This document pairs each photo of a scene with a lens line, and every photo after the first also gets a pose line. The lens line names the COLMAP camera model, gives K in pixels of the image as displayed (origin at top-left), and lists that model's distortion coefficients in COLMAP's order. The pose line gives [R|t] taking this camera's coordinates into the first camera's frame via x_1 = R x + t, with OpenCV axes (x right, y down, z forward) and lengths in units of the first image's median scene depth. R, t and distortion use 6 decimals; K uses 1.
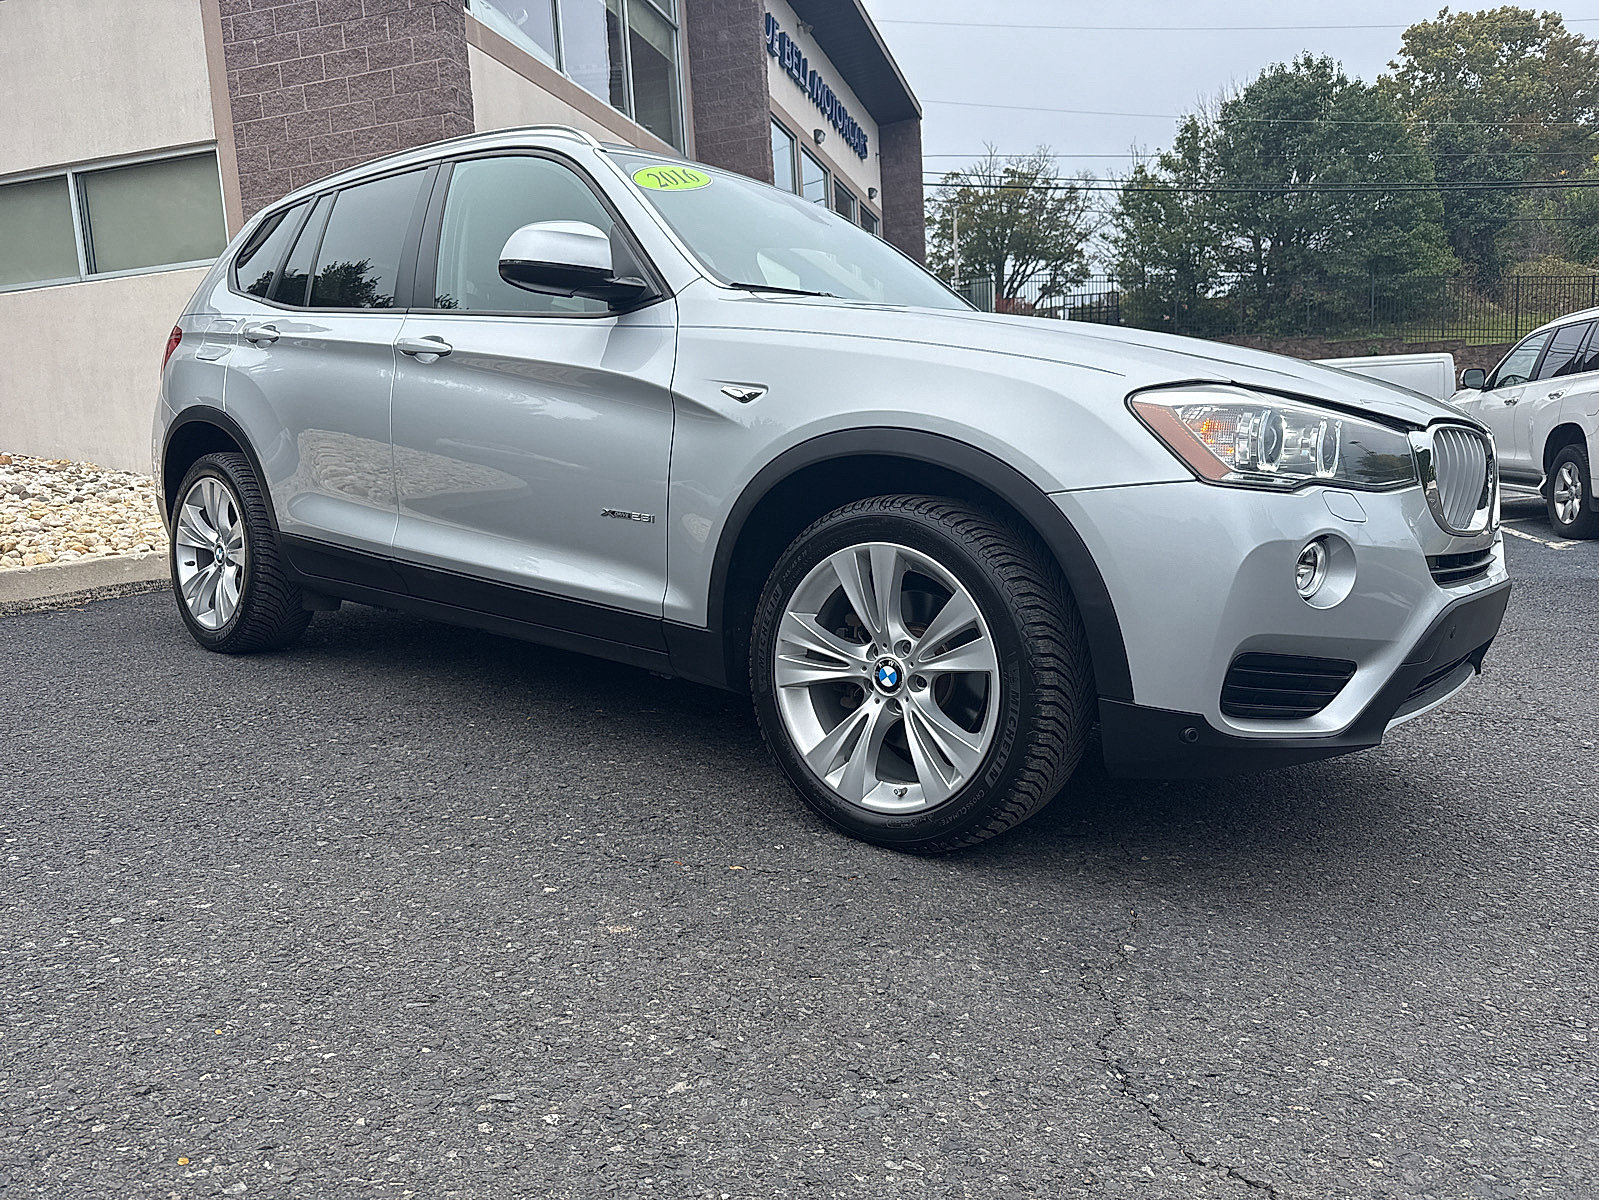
lens RADIAL K [[1123.2, 0, 789.1], [0, 1123.2, 600.9], [0, 0, 1]] dist [0.016269, -0.018098]
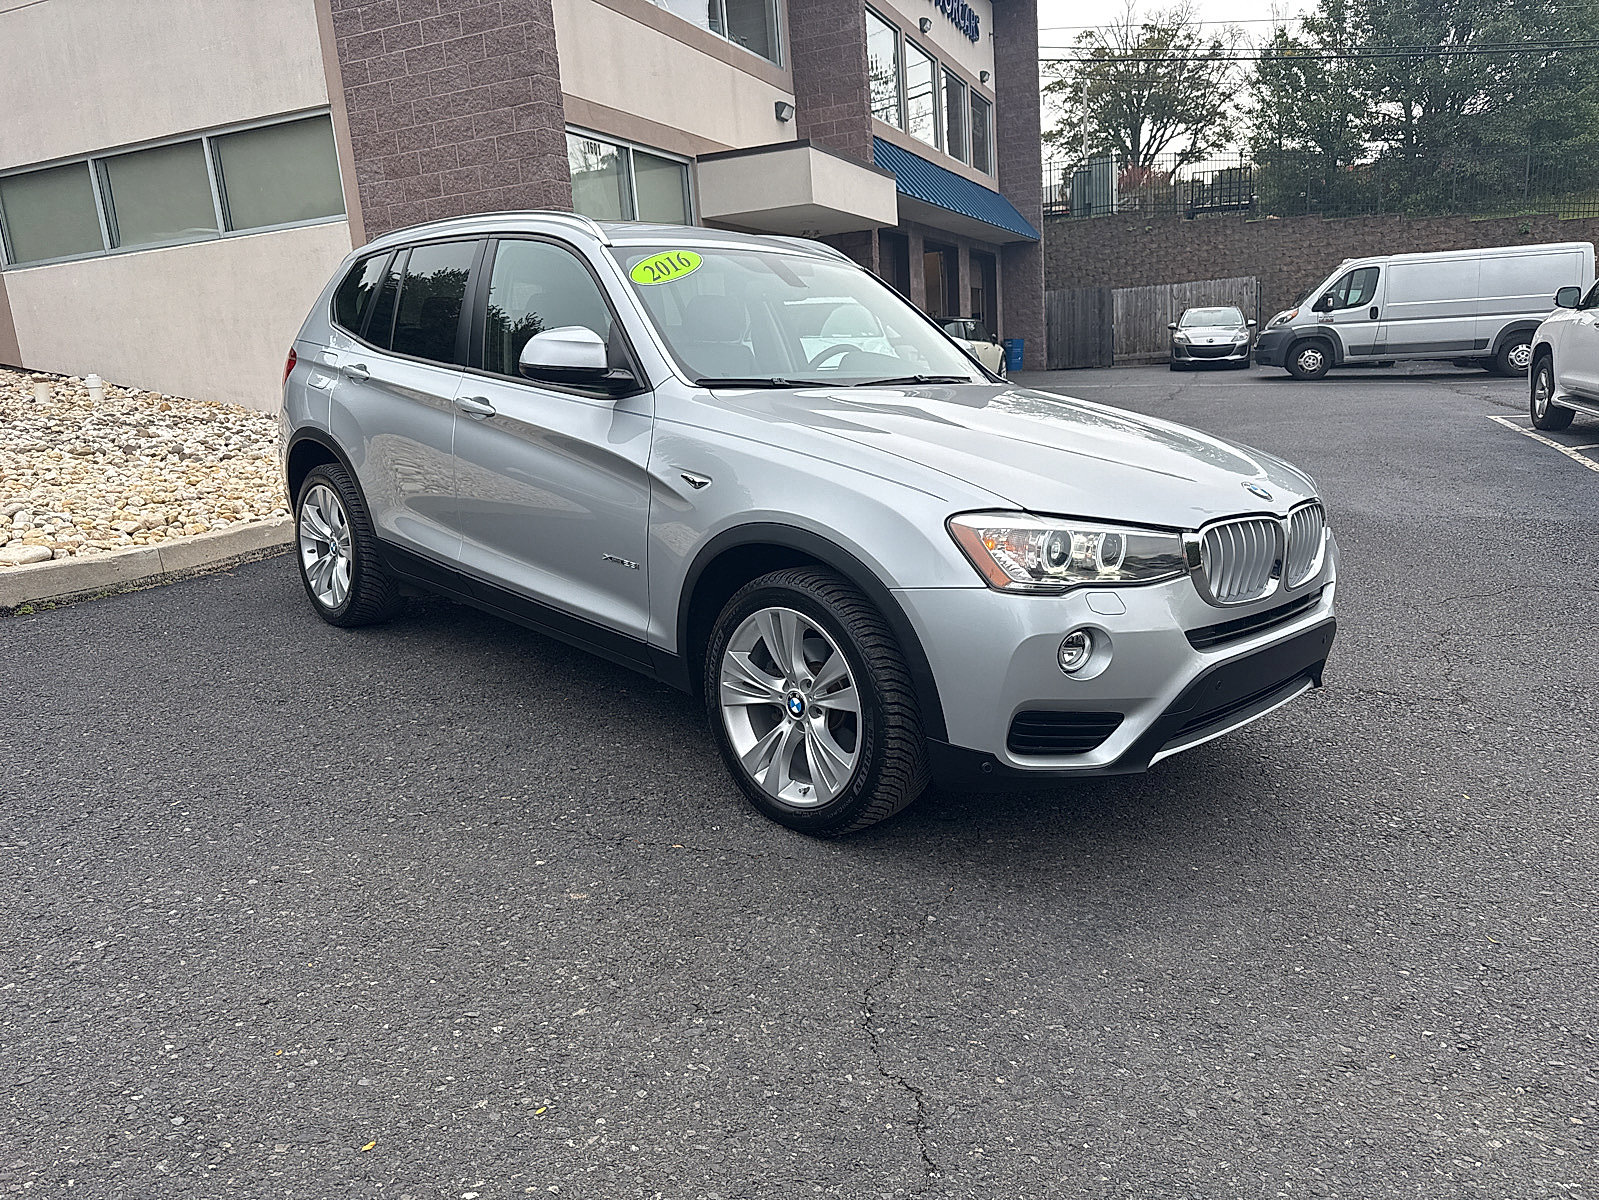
lens RADIAL K [[1117.9, 0, 793.8], [0, 1117.9, 599.0], [0, 0, 1]] dist [0.027987, -0.032836]
pose [[0.994459, 0.005990, -0.104956, 0.089874], [0.004596, 0.994943, 0.100335, -0.076647], [0.105026, -0.100261, 0.989402, -0.120891]]
